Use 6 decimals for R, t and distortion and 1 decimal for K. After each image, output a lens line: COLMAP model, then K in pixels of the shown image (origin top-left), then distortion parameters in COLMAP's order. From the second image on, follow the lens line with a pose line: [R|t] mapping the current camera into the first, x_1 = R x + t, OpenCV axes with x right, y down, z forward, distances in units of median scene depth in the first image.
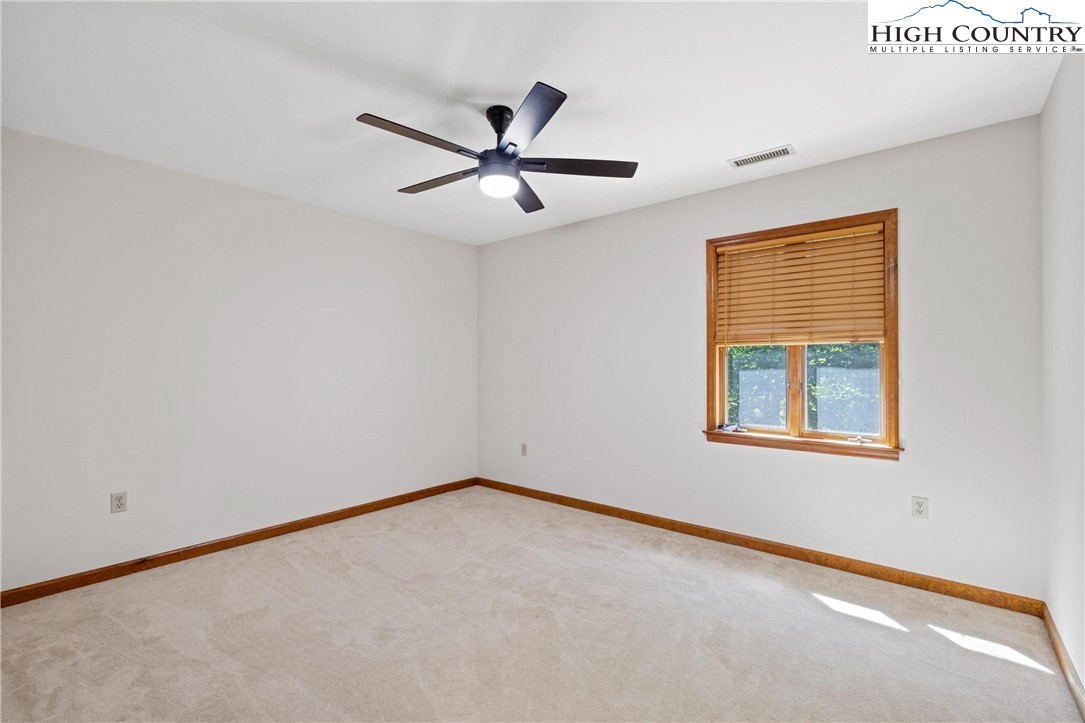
lens RADIAL K [[481.0, 0, 535.9], [0, 481.0, 362.7], [0, 0, 1]] dist [-0.002612, -0.000204]
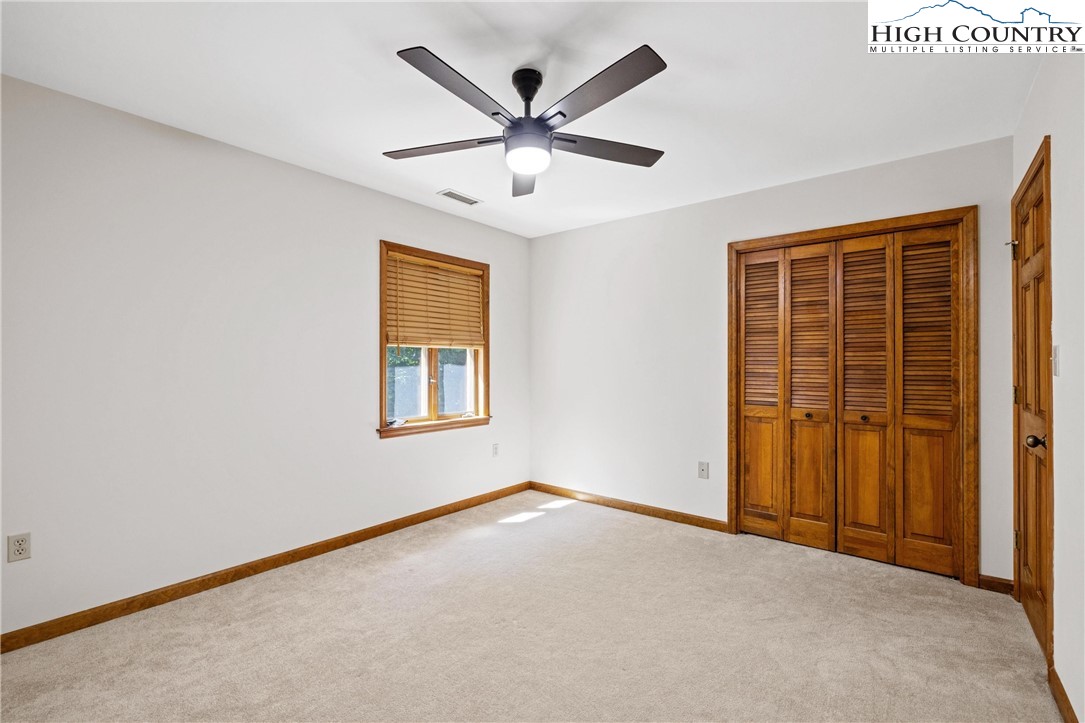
lens RADIAL K [[481.0, 0, 535.9], [0, 481.0, 362.7], [0, 0, 1]] dist [-0.002612, -0.000204]
pose [[-0.011260, -0.001706, 0.999935, -0.753899], [-0.008944, 0.999959, 0.001605, -0.002740], [-0.999897, -0.008926, -0.011275, 0.783535]]
